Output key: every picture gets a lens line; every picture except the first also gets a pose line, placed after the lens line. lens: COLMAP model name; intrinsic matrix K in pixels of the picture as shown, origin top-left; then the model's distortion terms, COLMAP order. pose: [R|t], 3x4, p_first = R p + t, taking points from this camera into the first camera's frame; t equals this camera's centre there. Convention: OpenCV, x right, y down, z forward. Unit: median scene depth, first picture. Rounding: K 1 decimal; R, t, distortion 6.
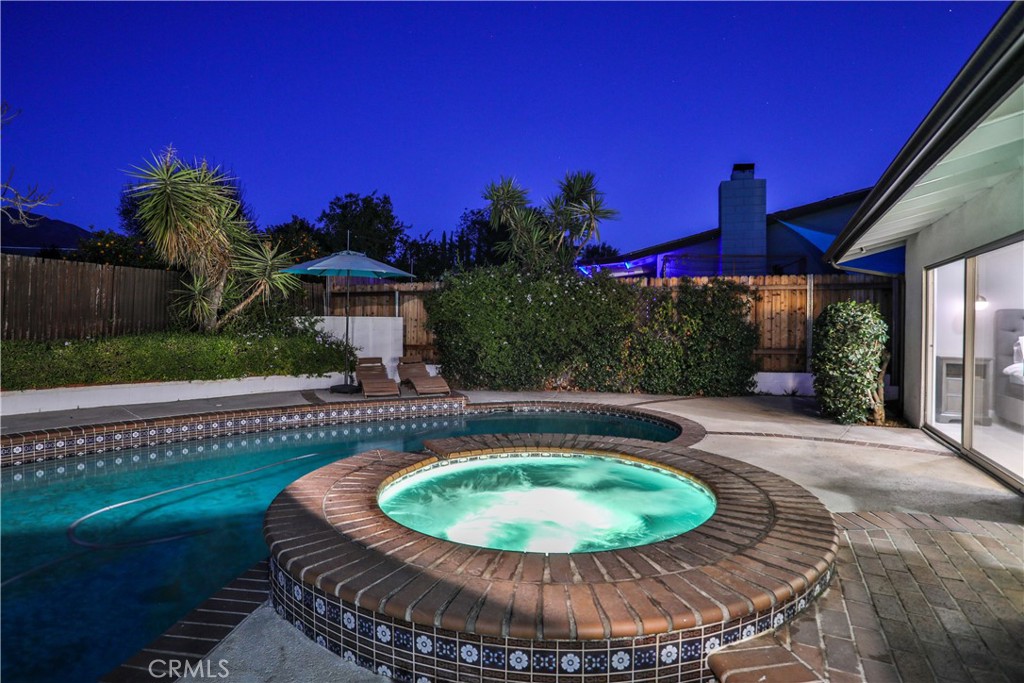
lens RADIAL K [[529.5, 0, 514.0], [0, 529.5, 332.5], [0, 0, 1]] dist [-0.070925, 0.027571]
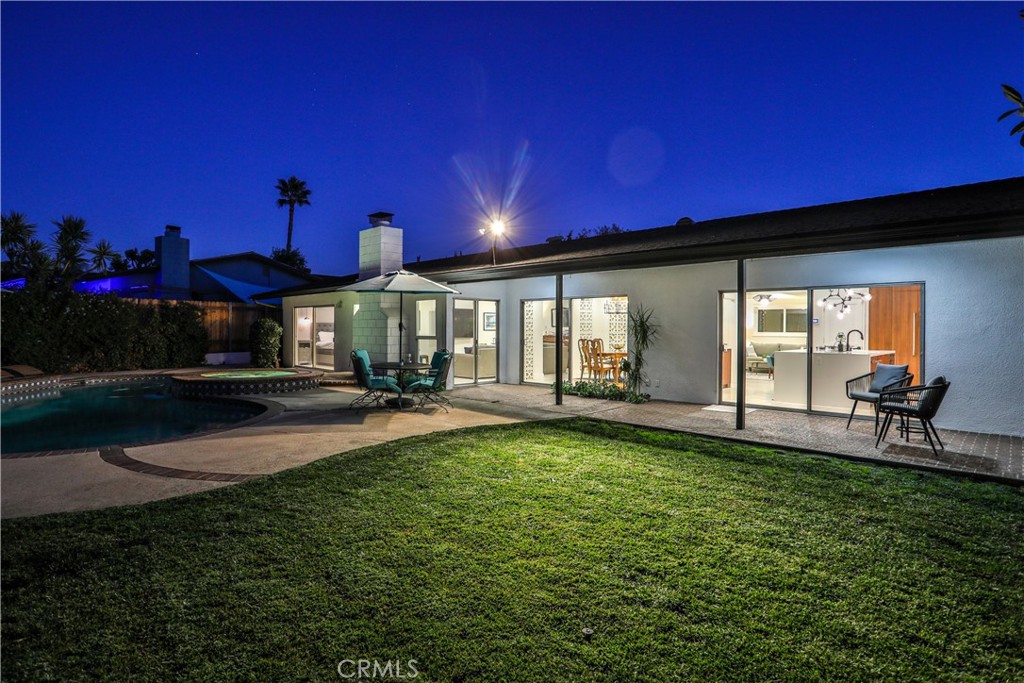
lens RADIAL K [[529.5, 0, 514.0], [0, 529.5, 332.5], [0, 0, 1]] dist [-0.070925, 0.027571]
pose [[0.318331, -0.009133, 0.947936, -0.924298], [0.009480, 0.999934, 0.006450, 0.000270], [-0.947932, 0.006933, 0.318397, -0.619772]]
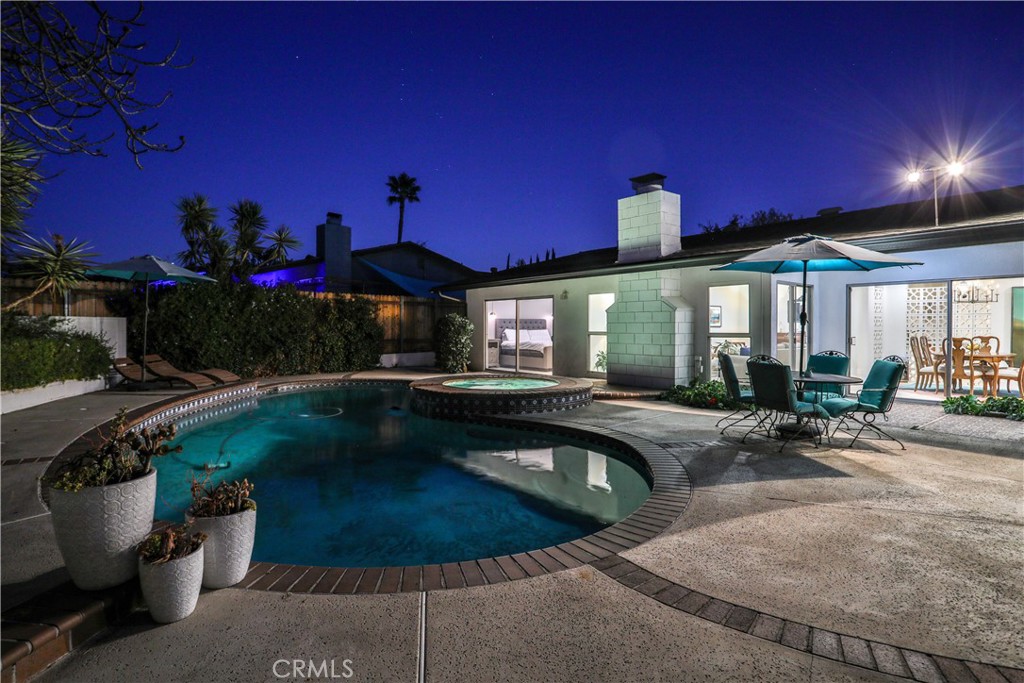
lens RADIAL K [[524.9, 0, 511.3], [0, 524.9, 330.2], [0, 0, 1]] dist [-0.083858, 0.026207]
pose [[0.443749, -0.008594, 0.896110, -0.806796], [0.013393, 0.999906, 0.002957, 0.001426], [-0.896051, 0.010690, 0.443822, -0.089851]]
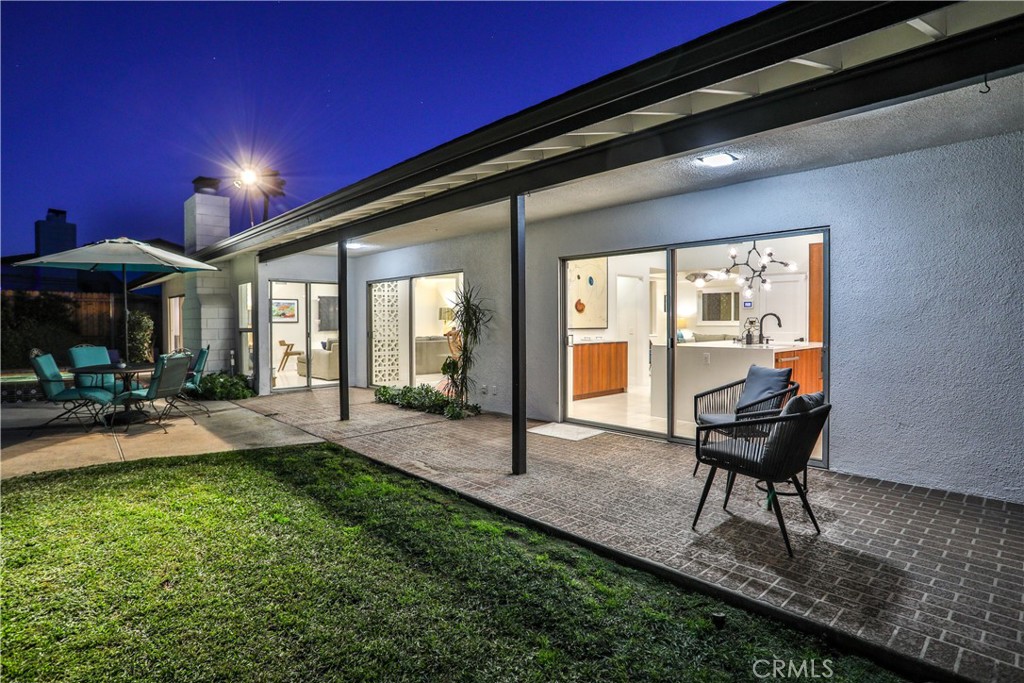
lens RADIAL K [[529.5, 0, 514.0], [0, 529.5, 332.5], [0, 0, 1]] dist [-0.070925, 0.027571]
pose [[0.350643, -0.022247, 0.936245, -0.553304], [0.018249, 0.999690, 0.016920, 0.015071], [-0.936331, 0.011153, 0.350940, -0.844543]]
